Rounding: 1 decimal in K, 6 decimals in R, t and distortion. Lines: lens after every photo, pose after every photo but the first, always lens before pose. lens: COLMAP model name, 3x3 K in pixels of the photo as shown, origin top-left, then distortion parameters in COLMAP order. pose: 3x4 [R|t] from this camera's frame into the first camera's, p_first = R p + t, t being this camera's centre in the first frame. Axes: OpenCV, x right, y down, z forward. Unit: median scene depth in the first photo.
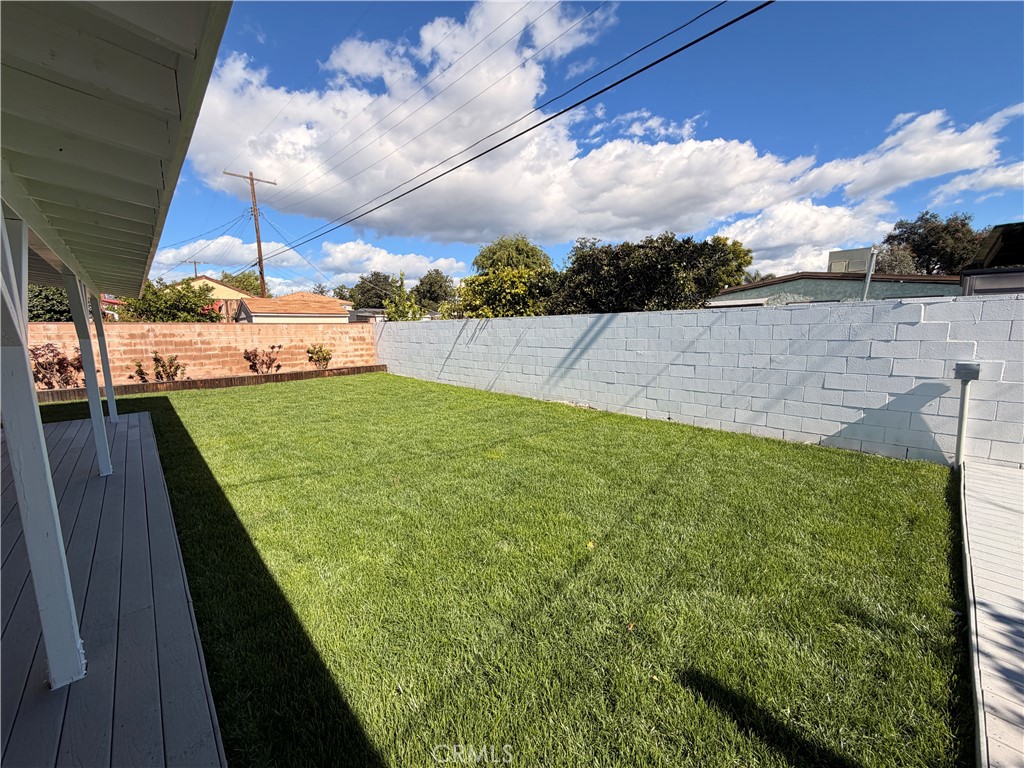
lens RADIAL K [[406.7, 0, 510.9], [0, 406.7, 383.6], [0, 0, 1]] dist [-0.000188, 0.000117]
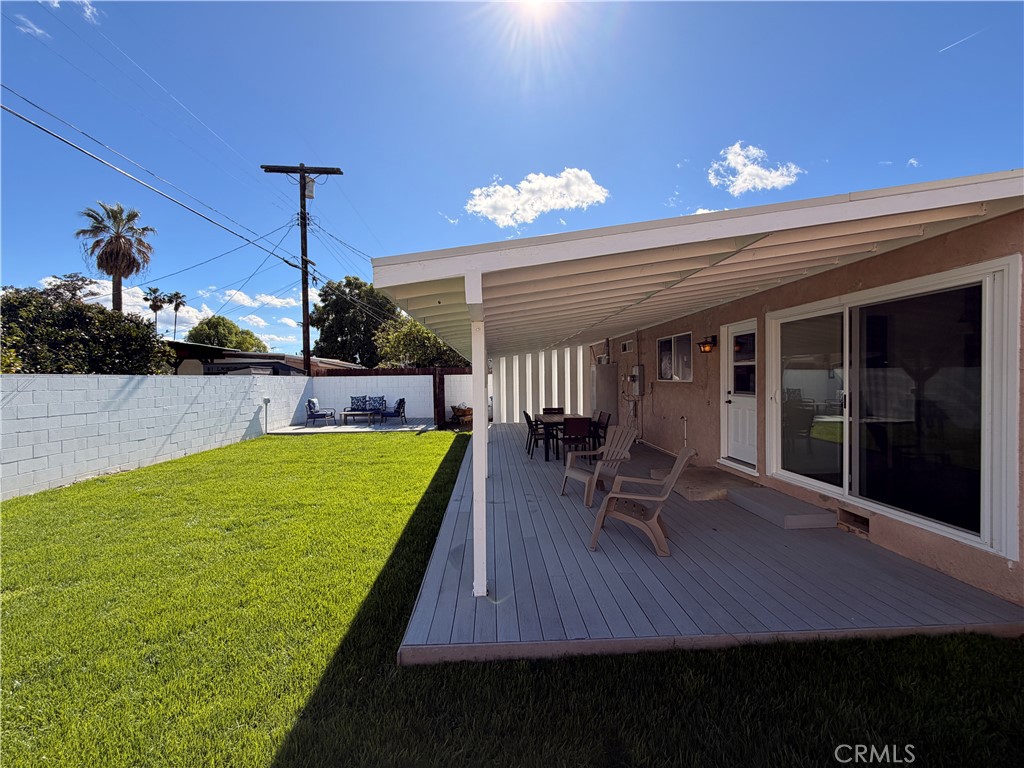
lens RADIAL K [[406.7, 0, 510.5], [0, 406.7, 384.3], [0, 0, 1]] dist [-0.000188, 0.000117]
pose [[-0.767639, 0.012255, 0.640766, -0.819831], [0.108566, 0.987854, 0.111169, -0.110048], [-0.631620, 0.154903, -0.759645, 0.816401]]
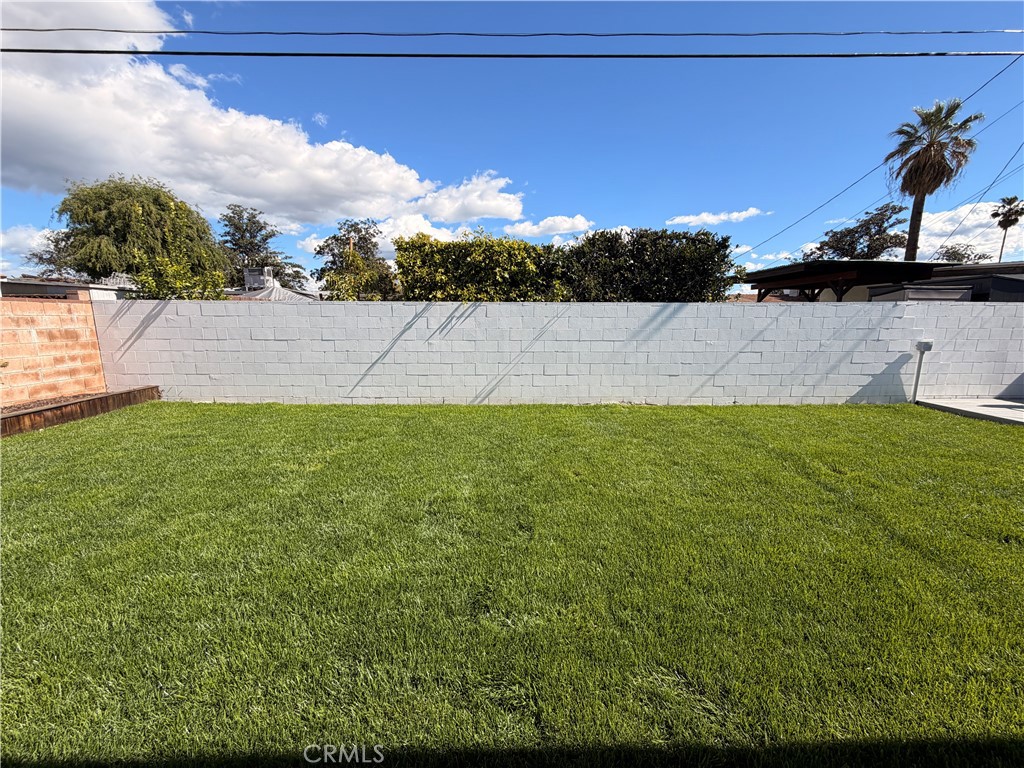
lens RADIAL K [[406.7, 0, 508.3], [0, 406.7, 386.4], [0, 0, 1]] dist [-0.000188, 0.000117]
pose [[0.668222, -0.108328, 0.736033, -0.505936], [0.090386, 0.993835, 0.064213, -0.050595], [-0.738451, 0.023619, 0.673893, 0.444537]]
